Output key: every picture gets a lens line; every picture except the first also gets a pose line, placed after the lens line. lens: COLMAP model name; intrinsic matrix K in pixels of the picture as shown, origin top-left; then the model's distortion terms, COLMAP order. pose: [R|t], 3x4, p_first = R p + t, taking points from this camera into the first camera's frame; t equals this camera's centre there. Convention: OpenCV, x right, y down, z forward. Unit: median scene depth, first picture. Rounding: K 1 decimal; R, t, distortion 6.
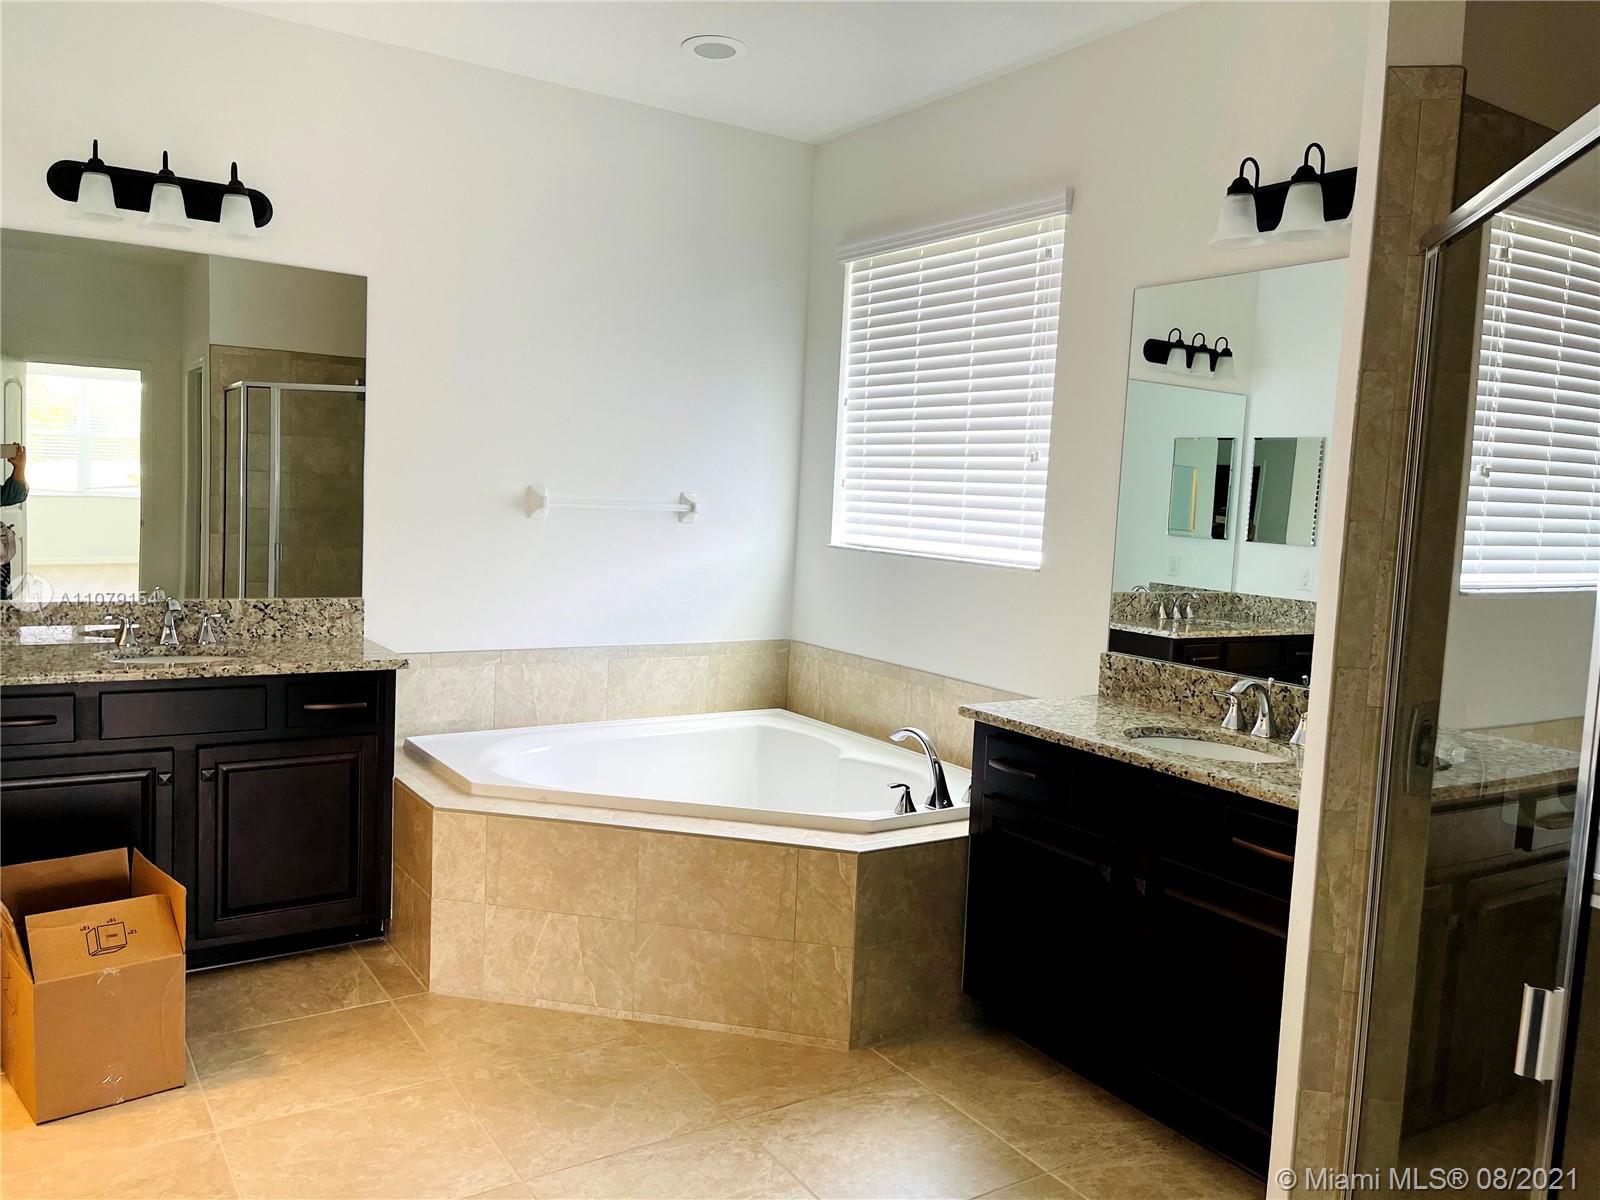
lens RADIAL K [[1211.5, 0, 801.3], [0, 1211.5, 599.8], [0, 0, 1]] dist [0.071169, -0.089773]
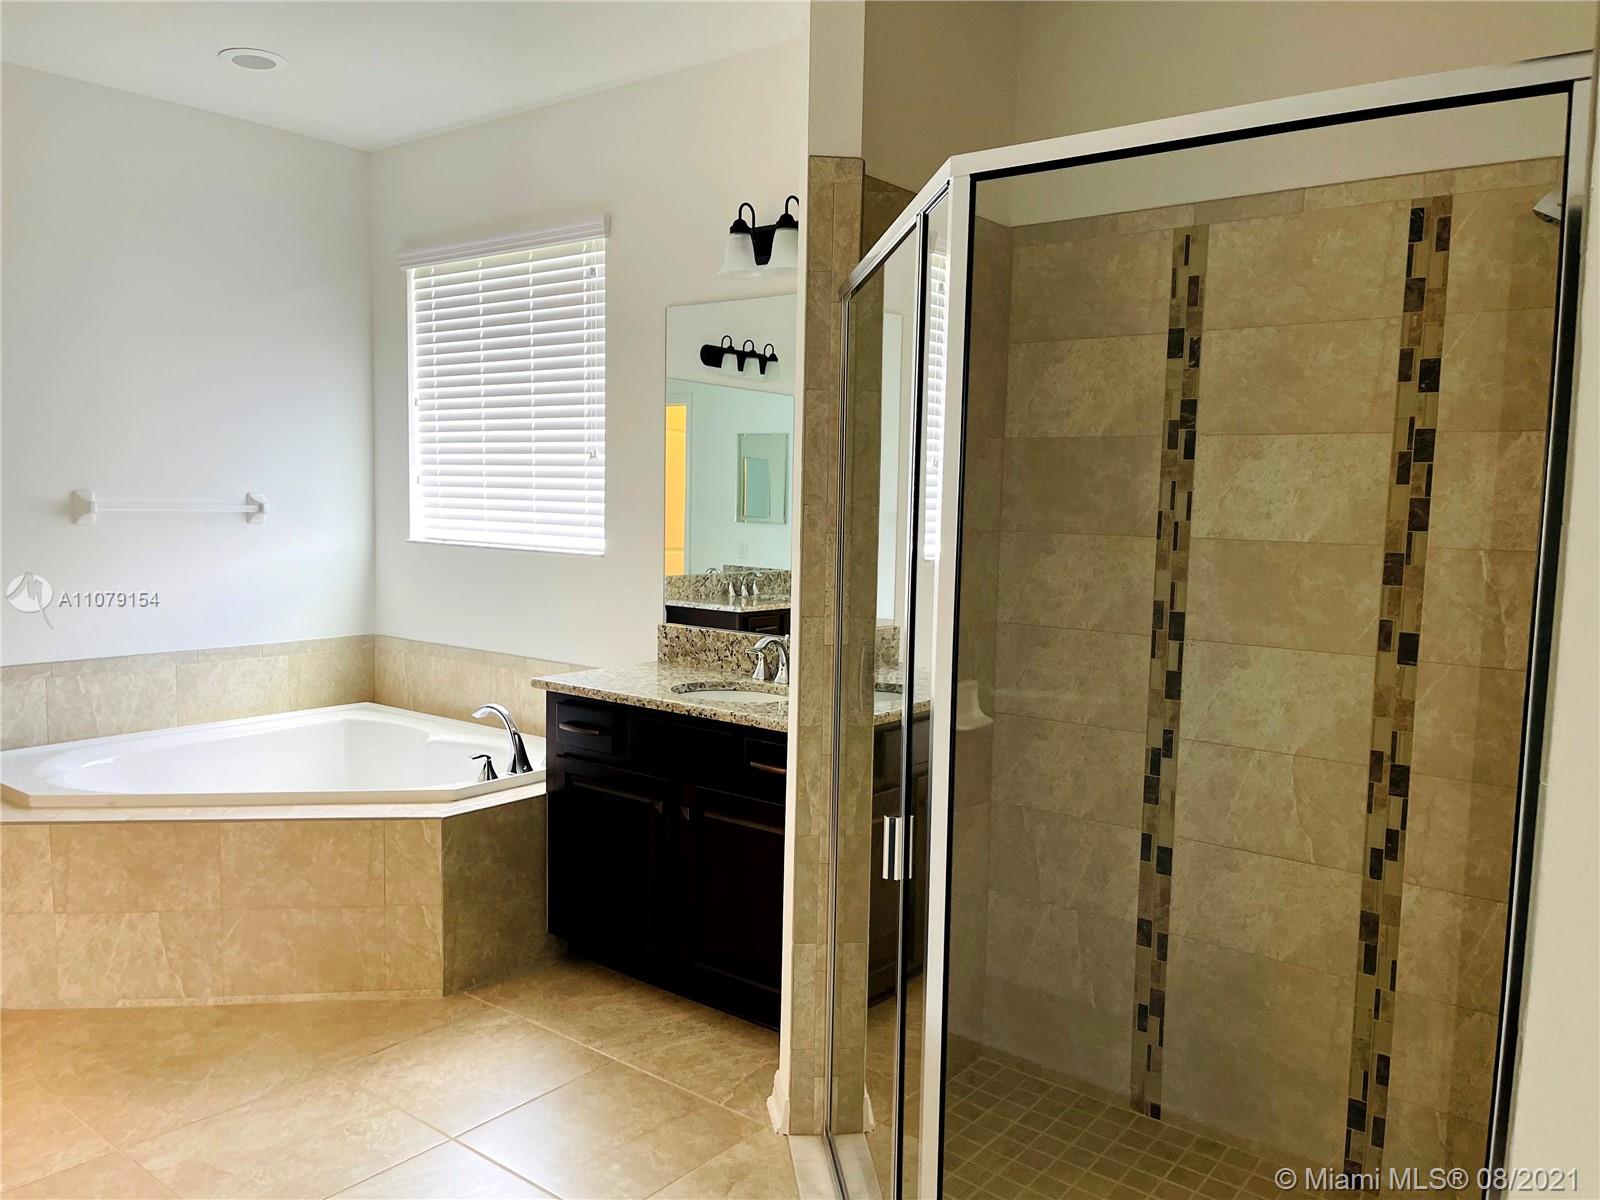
lens RADIAL K [[1211.5, 0, 804.1], [0, 1211.5, 610.1], [0, 0, 1]] dist [0.071169, -0.089773]
pose [[0.948825, -0.057095, 0.310600, 0.024378], [0.052549, 0.998354, 0.022992, 0.011553], [-0.311401, -0.005494, 0.950263, -0.142144]]
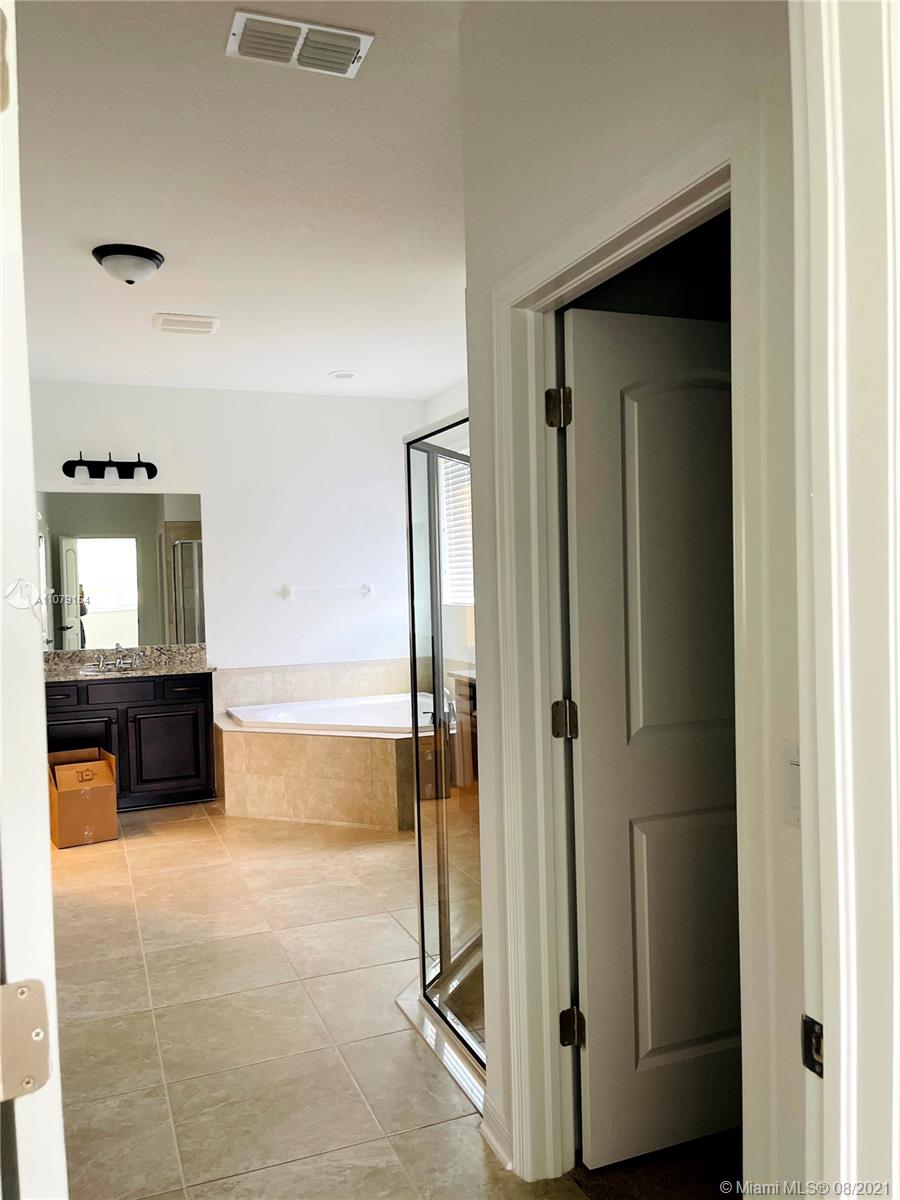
lens RADIAL K [[908.7, 0, 437.6], [0, 908.7, 608.0], [0, 0, 1]] dist [0.071169, -0.089773]
pose [[0.975796, -0.066238, -0.208411, 0.455013], [0.053551, 0.996385, -0.065946, 0.078923], [0.212025, 0.053189, 0.975816, -0.574428]]
